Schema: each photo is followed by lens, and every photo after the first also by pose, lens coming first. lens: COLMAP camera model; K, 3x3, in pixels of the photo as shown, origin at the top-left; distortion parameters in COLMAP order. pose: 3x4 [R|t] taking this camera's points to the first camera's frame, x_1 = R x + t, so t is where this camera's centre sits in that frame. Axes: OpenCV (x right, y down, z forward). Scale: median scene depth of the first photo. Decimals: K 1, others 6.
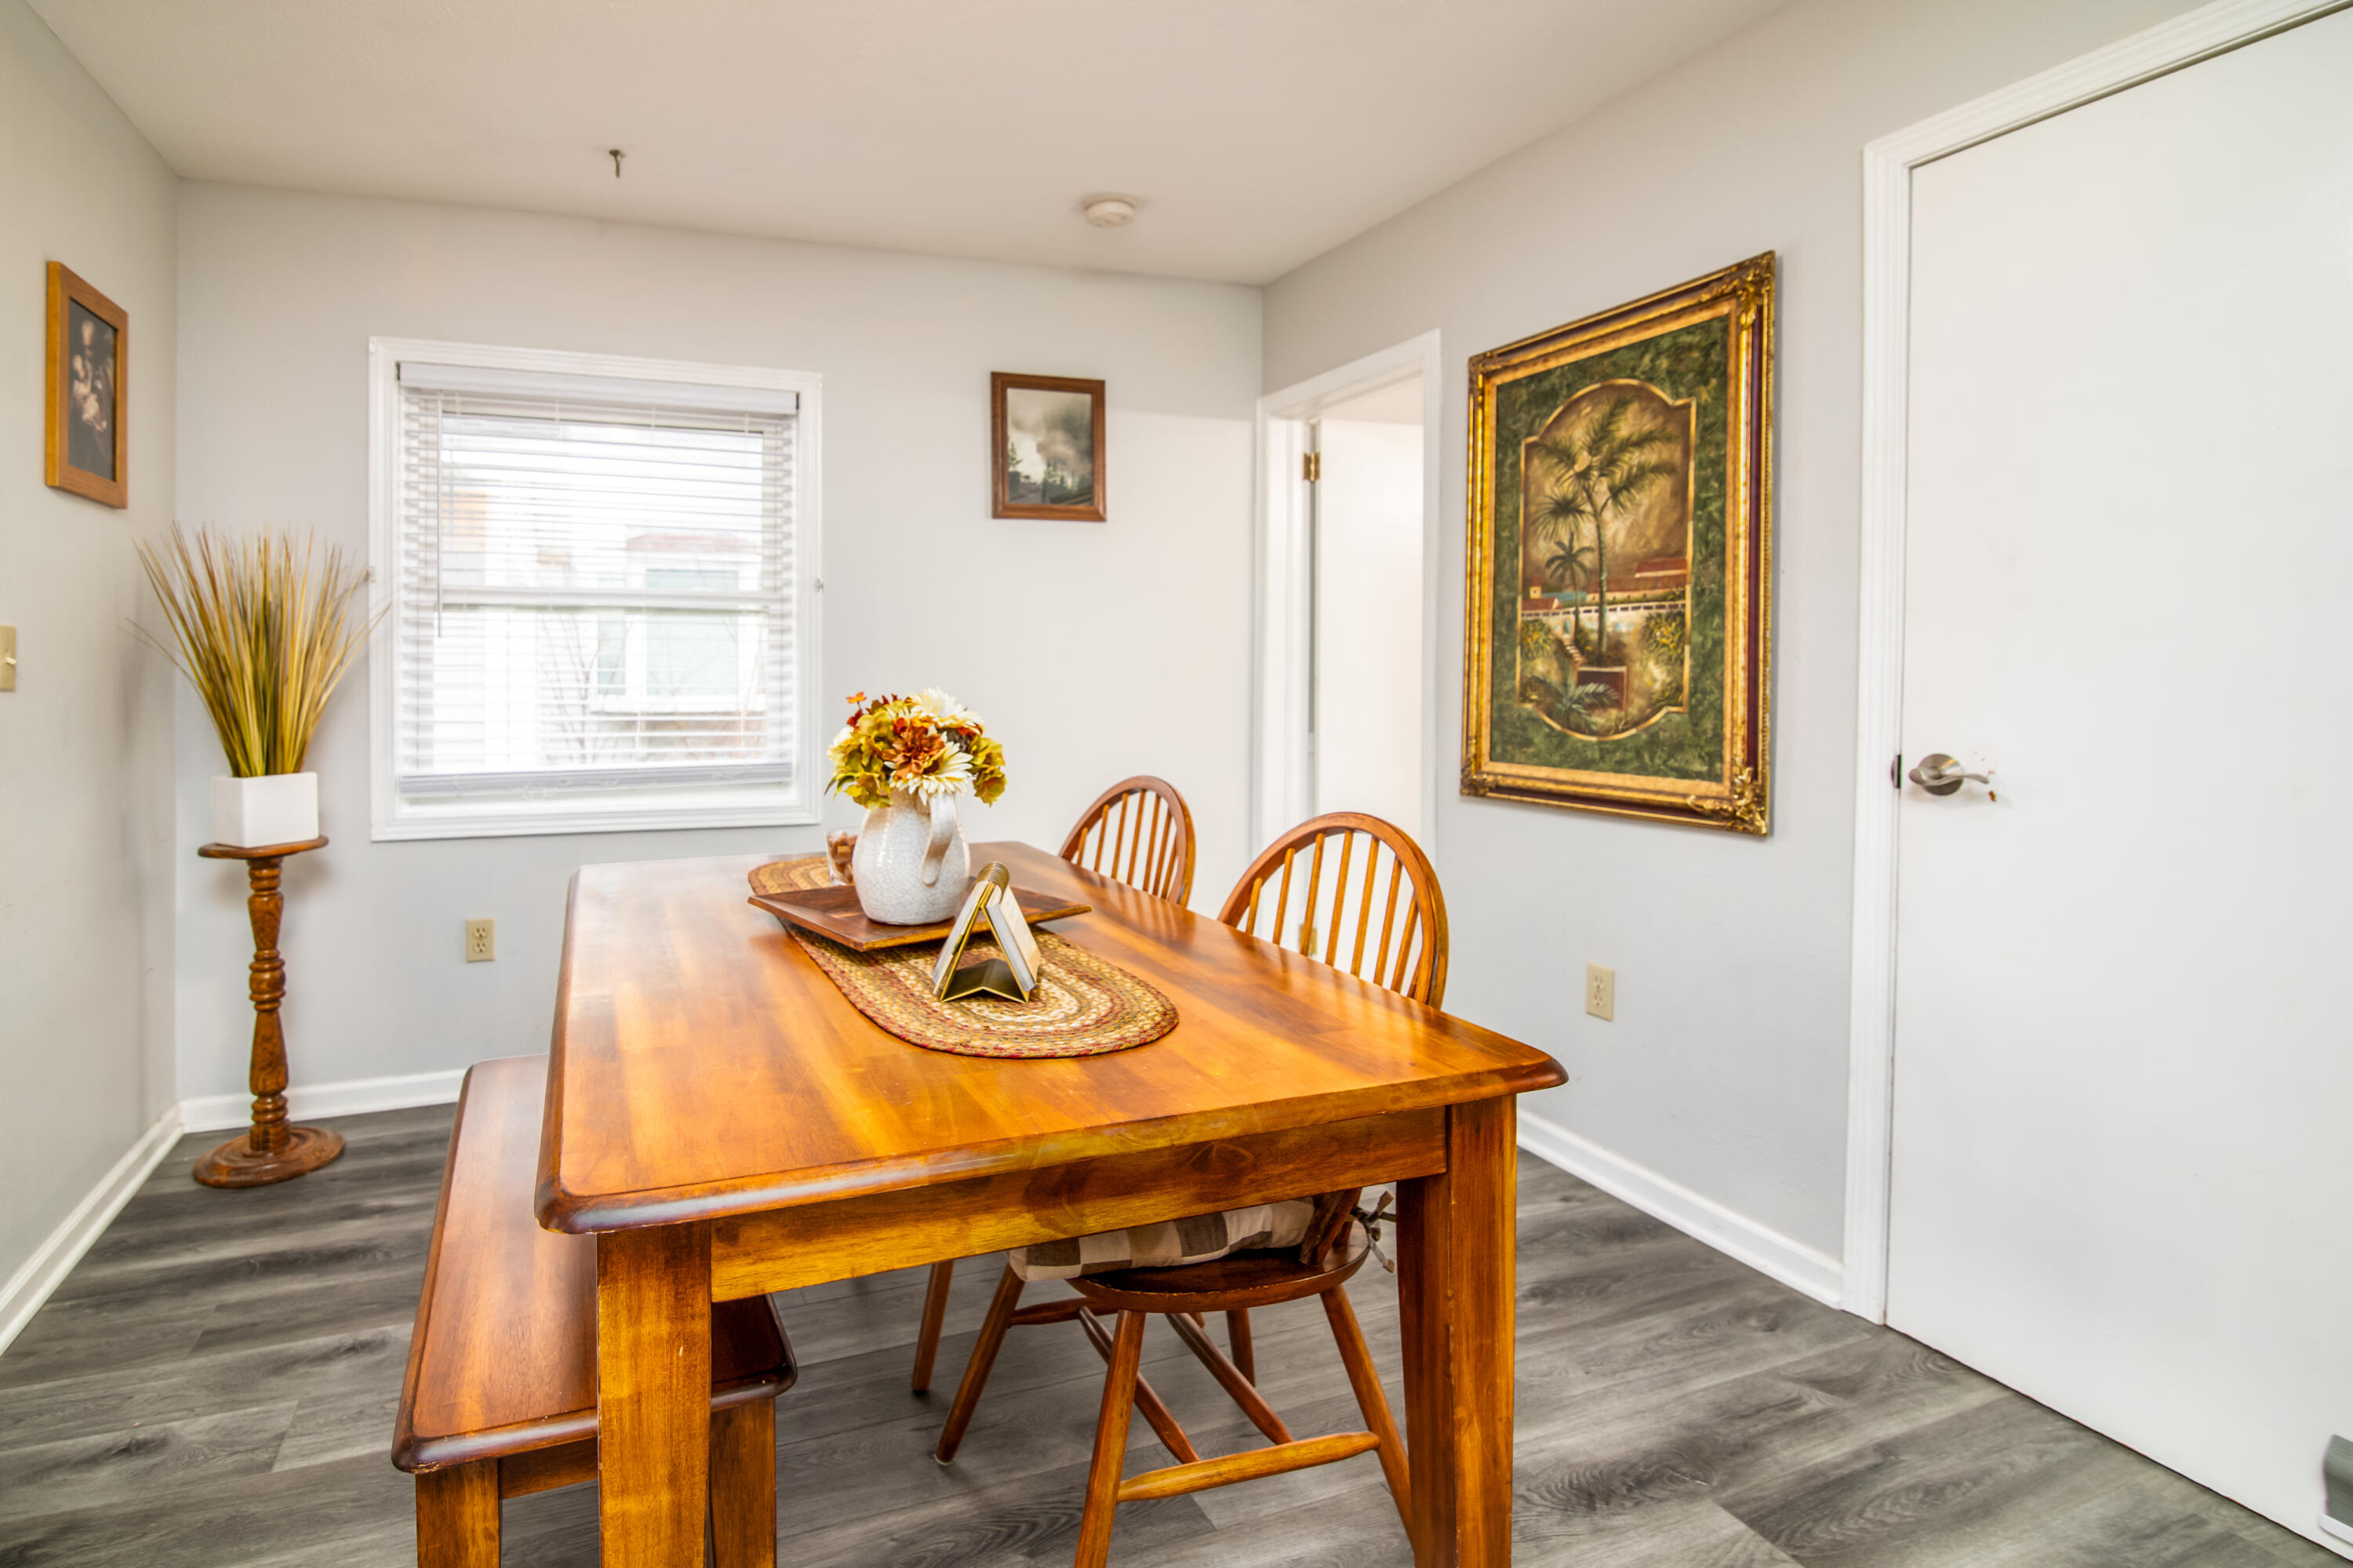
lens RADIAL K [[1114.5, 0, 1150.6], [0, 1114.5, 676.8], [0, 0, 1]] dist [-0.016717, -0.000263]
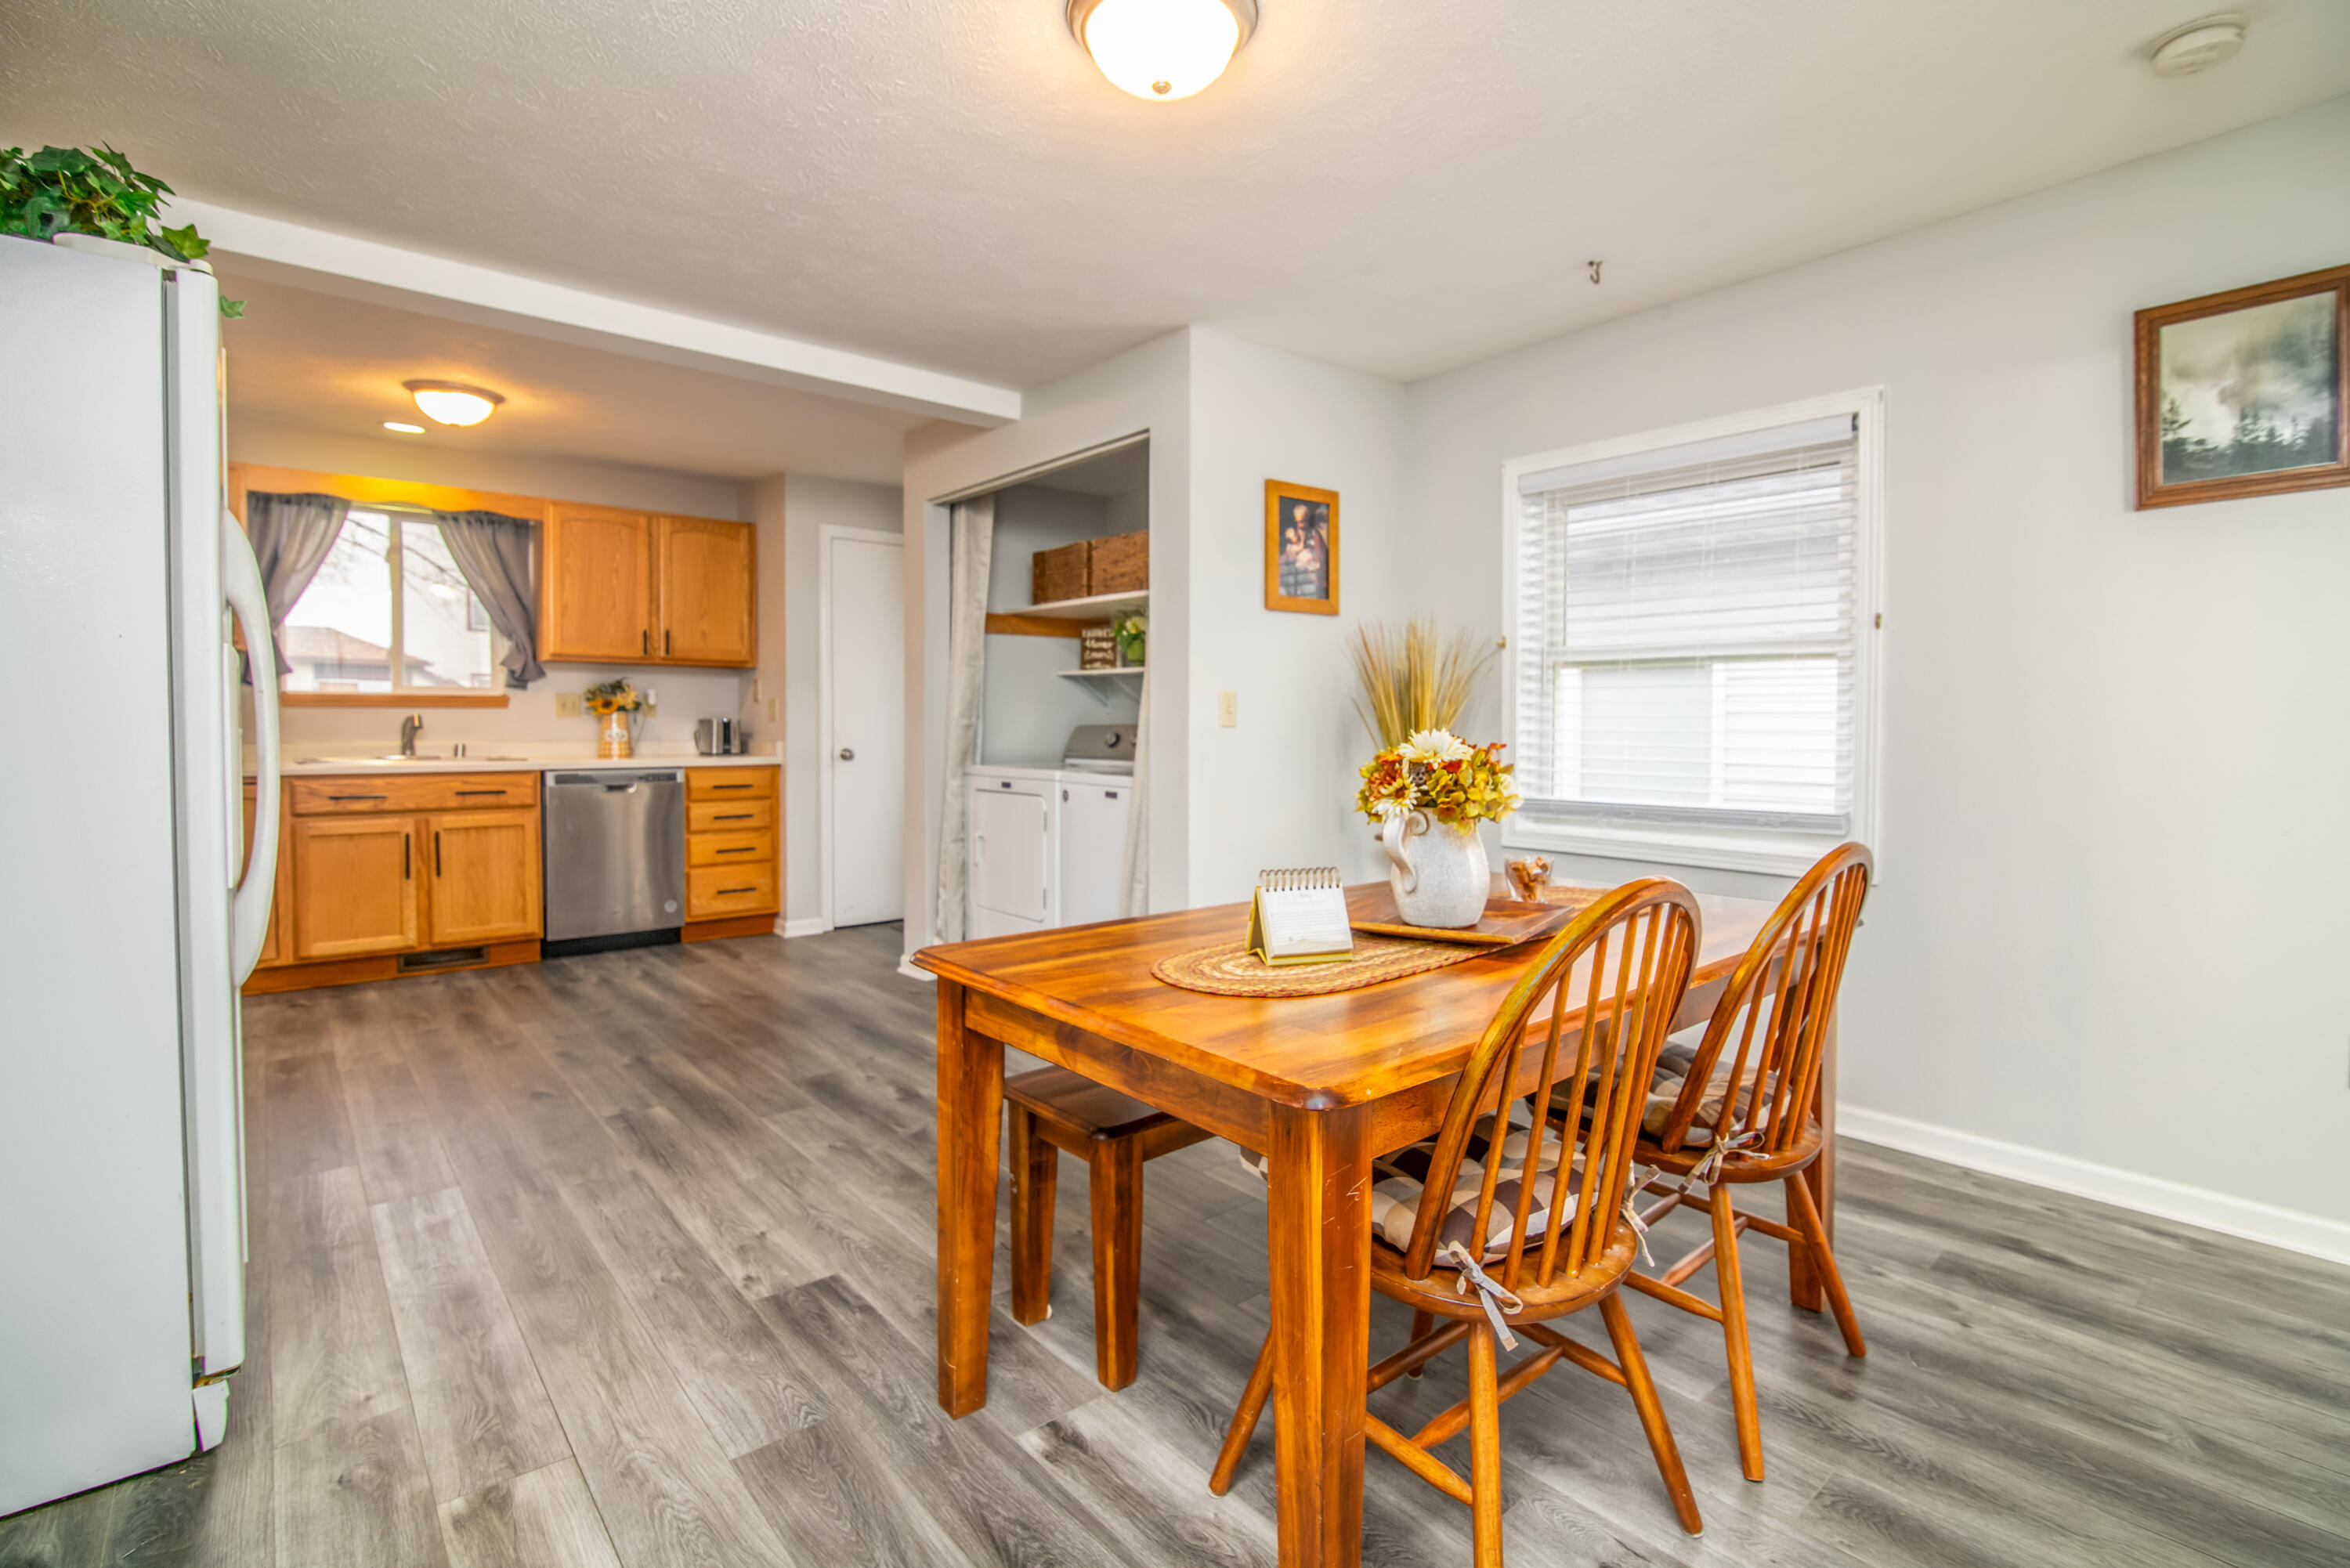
lens RADIAL K [[1112.9, 0, 1164.2], [0, 1112.9, 745.8], [0, 0, 1]] dist [-0.016717, -0.000263]
pose [[0.334950, 0.023601, -0.941940, 0.360490], [-0.002081, 0.999702, 0.024308, -0.002044], [0.942234, -0.006181, 0.334899, 0.157777]]
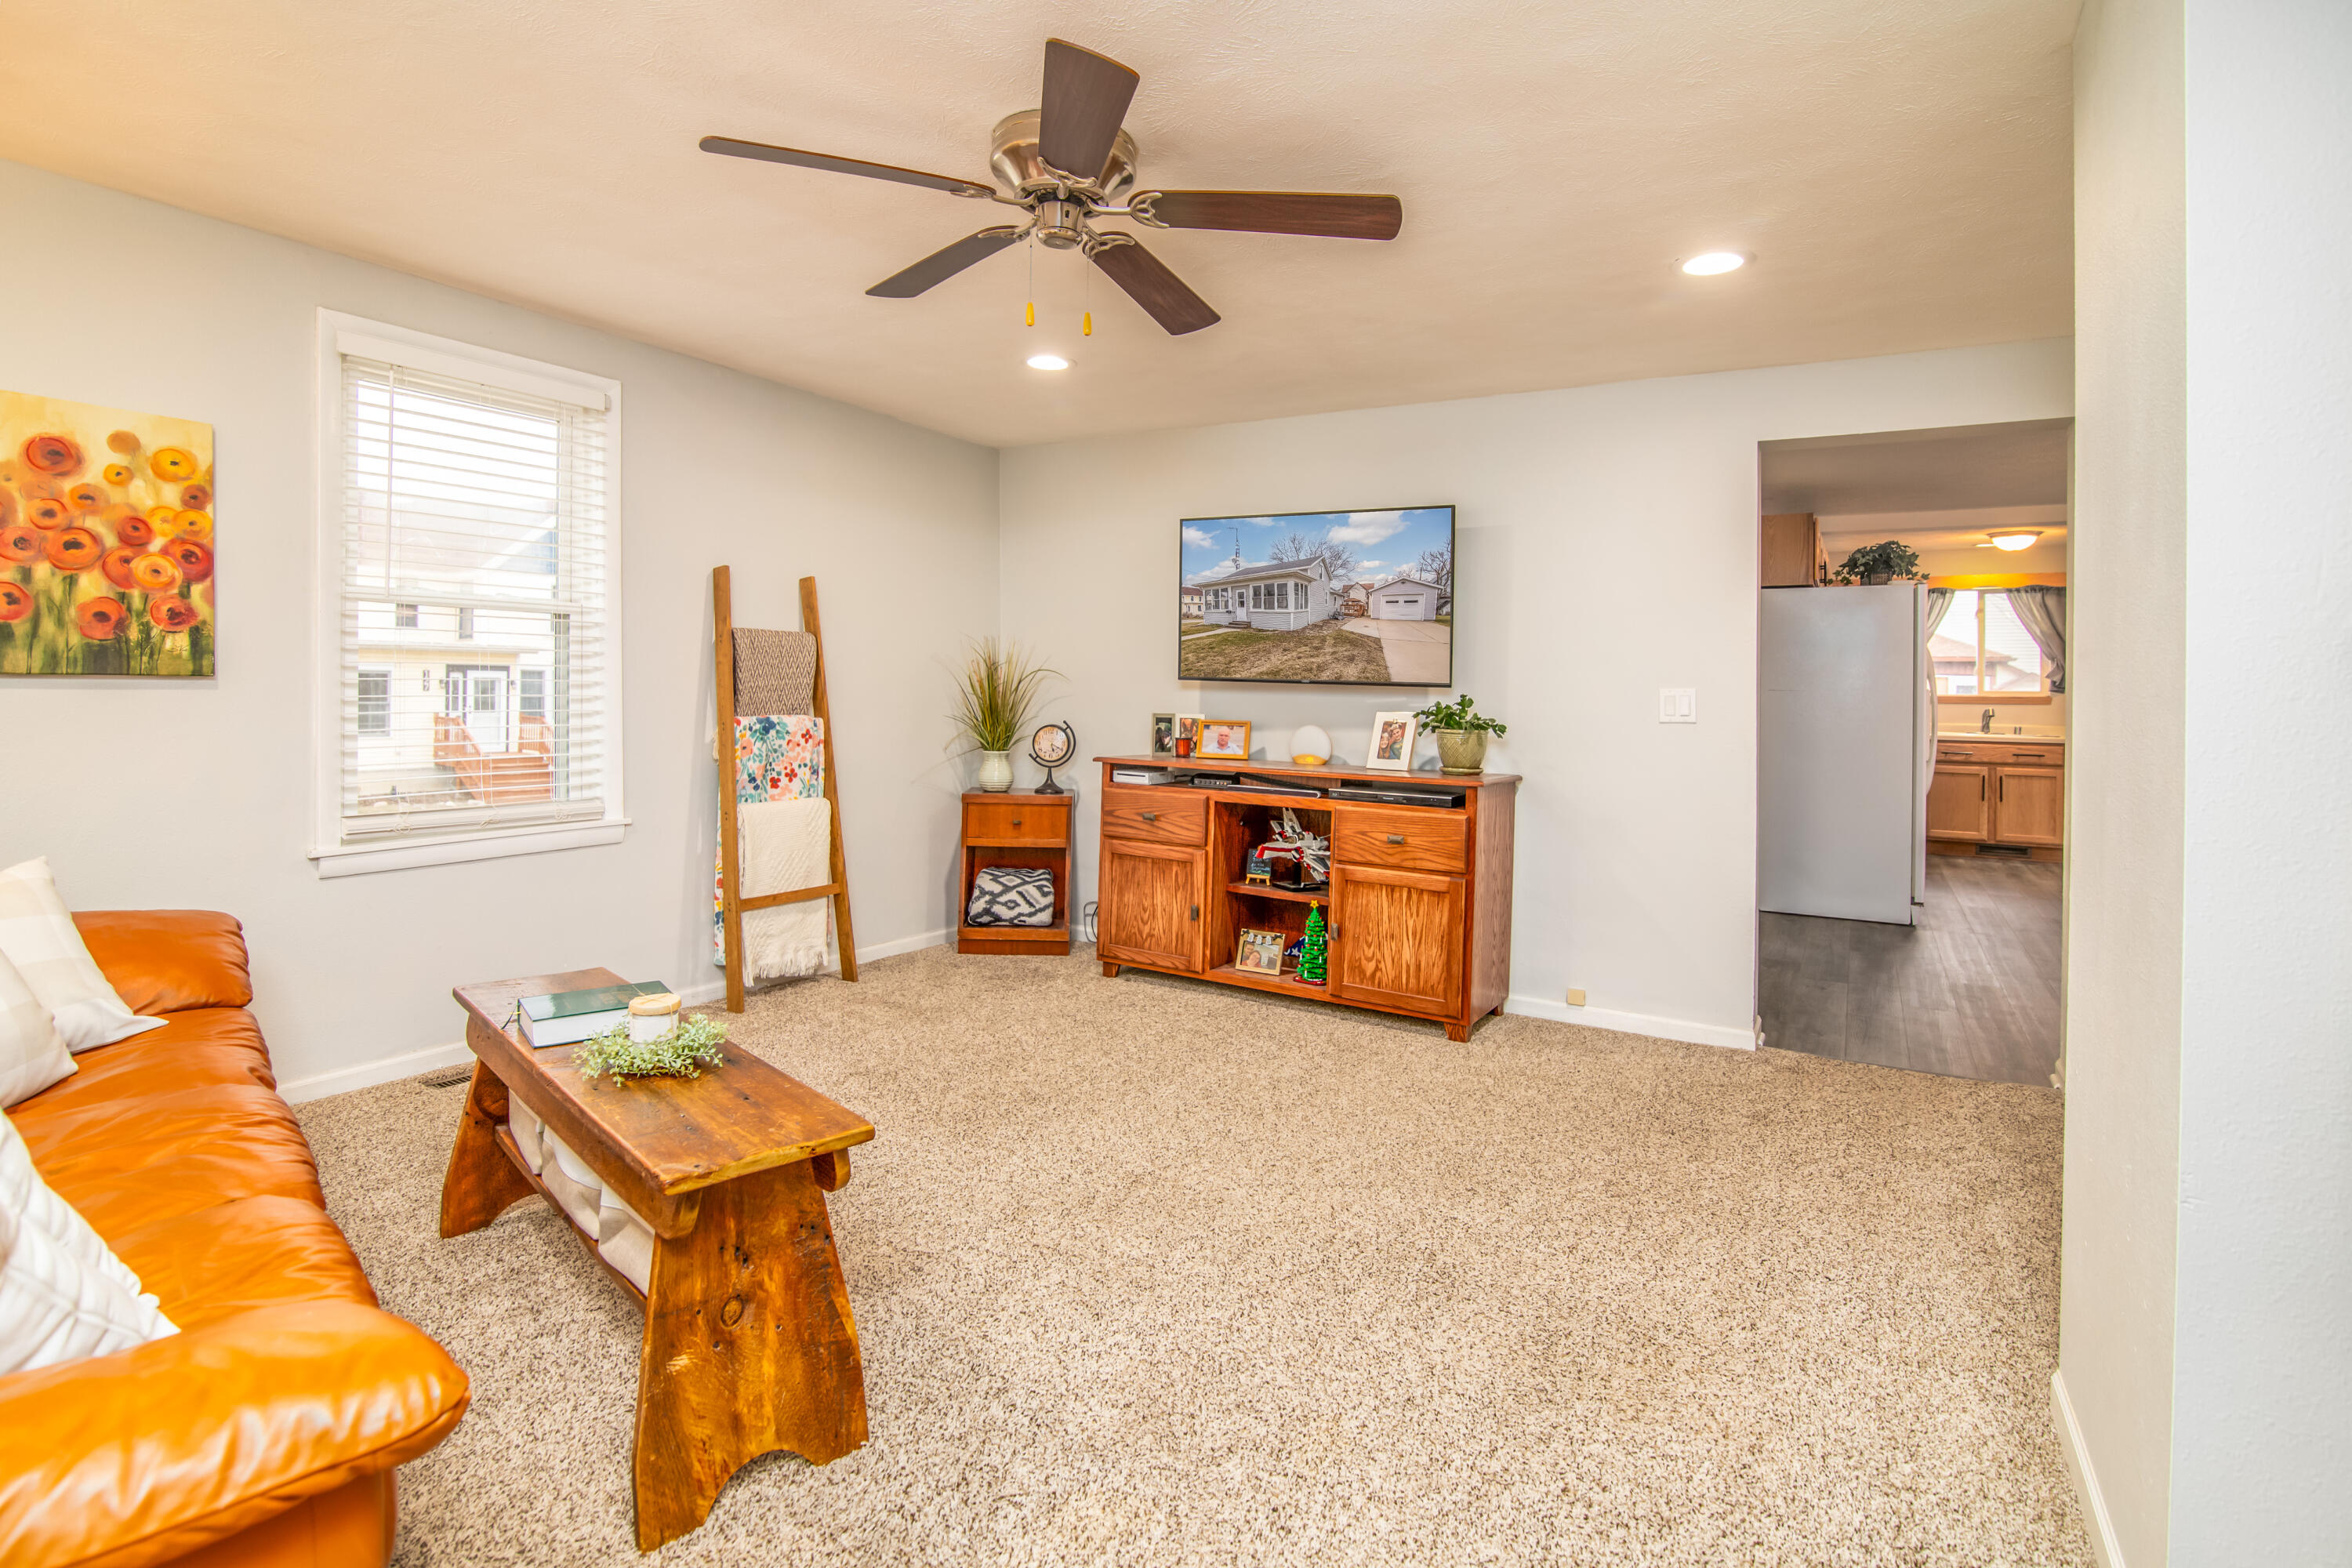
lens RADIAL K [[1114.0, 0, 1195.7], [0, 1114.0, 687.4], [0, 0, 1]] dist [-0.016717, -0.000263]
pose [[-0.773674, -0.015915, -0.633383, 1.631083], [-0.016183, 0.999855, -0.005355, -0.010489], [0.633377, 0.006107, -0.773820, 0.509077]]
